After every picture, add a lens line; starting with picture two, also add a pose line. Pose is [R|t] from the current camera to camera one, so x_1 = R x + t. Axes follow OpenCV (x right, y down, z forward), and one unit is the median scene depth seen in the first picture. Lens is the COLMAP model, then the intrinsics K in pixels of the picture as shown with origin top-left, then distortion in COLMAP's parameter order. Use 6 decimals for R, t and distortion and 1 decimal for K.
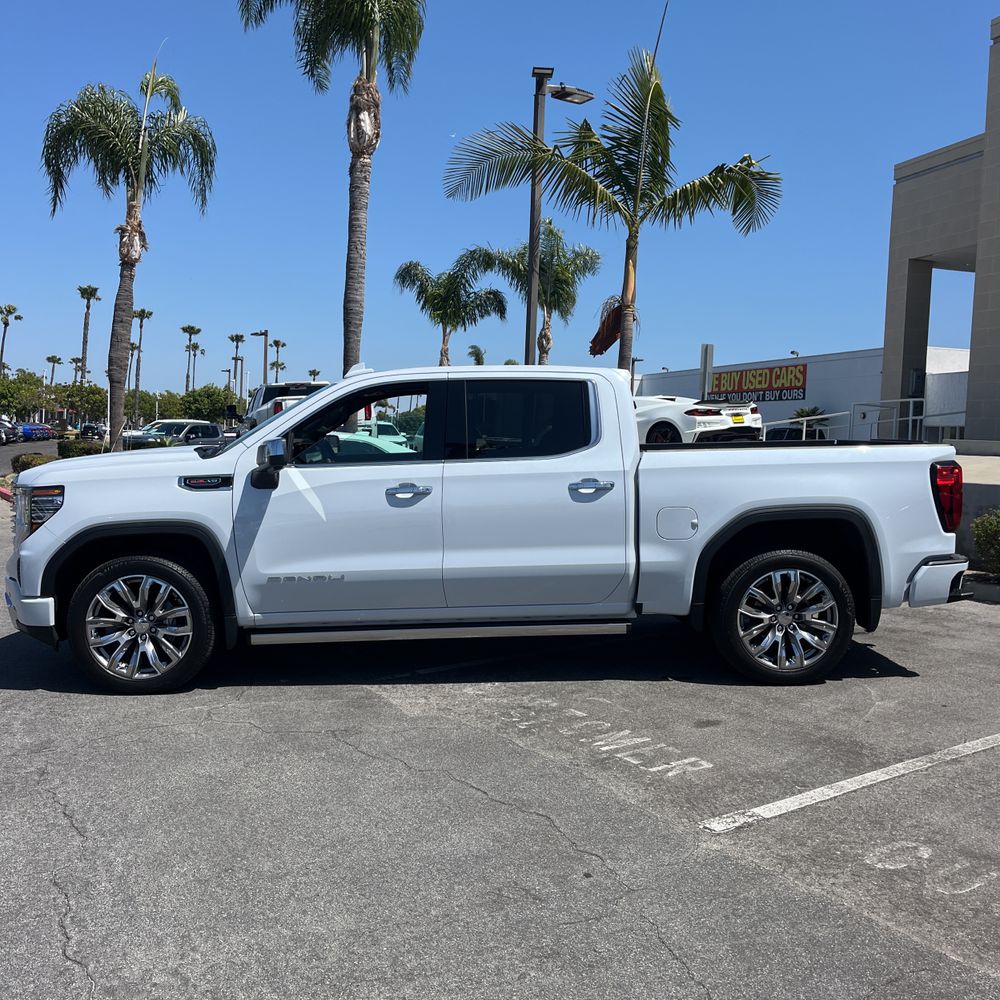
lens RADIAL K [[1013.0, 0, 491.1], [0, 1013.0, 517.6], [0, 0, 1]] dist [0.025668, 0.000000]
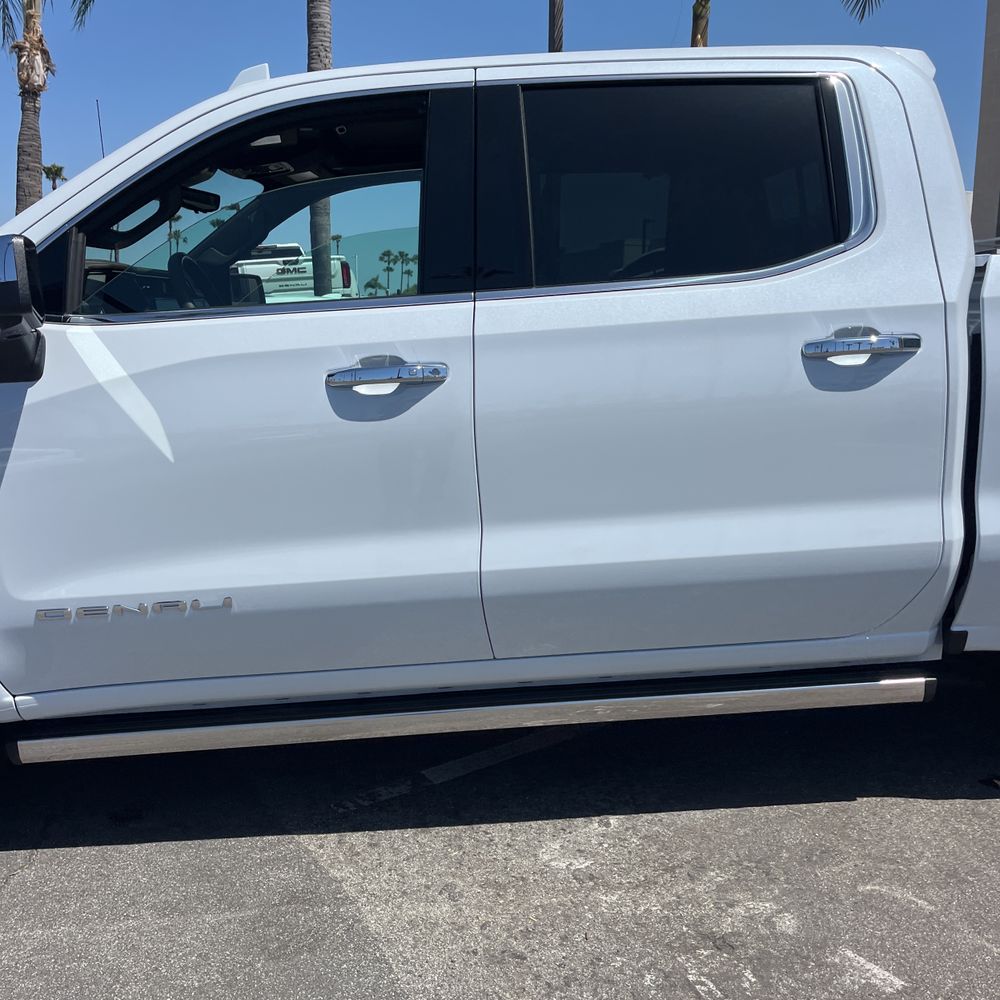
lens RADIAL K [[1013.0, 0, 482.4], [0, 1013.0, 504.7], [0, 0, 1]] dist [0.025668, 0.000000]
pose [[0.999466, -0.031700, -0.007926, -0.042499], [0.032350, 0.994114, 0.103396, -0.015926], [0.004601, -0.103597, 0.994609, 0.594641]]
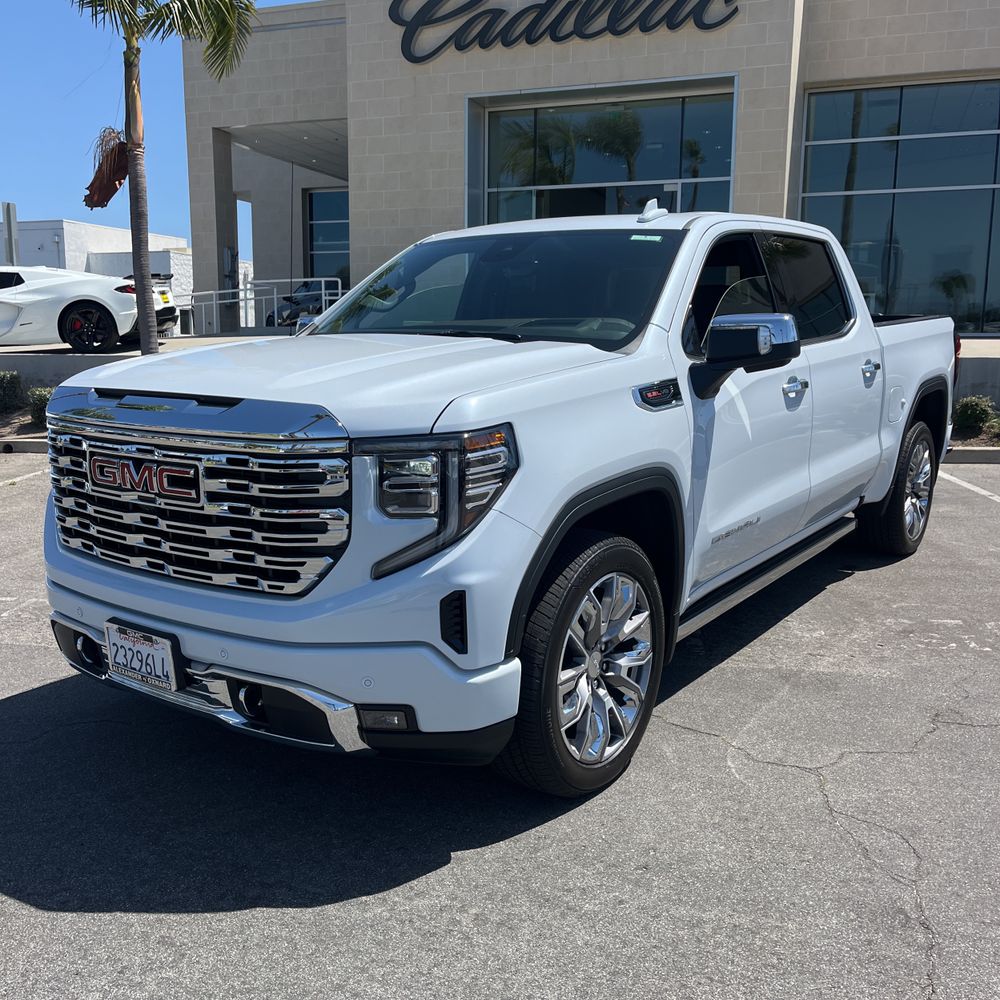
lens RADIAL K [[1013.0, 0, 499.4], [0, 1013.0, 522.6], [0, 0, 1]] dist [0.025668, 0.000000]
pose [[0.623642, -0.165225, 0.764050, -0.763409], [0.075256, 0.985558, 0.151700, -0.055384], [-0.778080, -0.037107, 0.627069, 0.682359]]
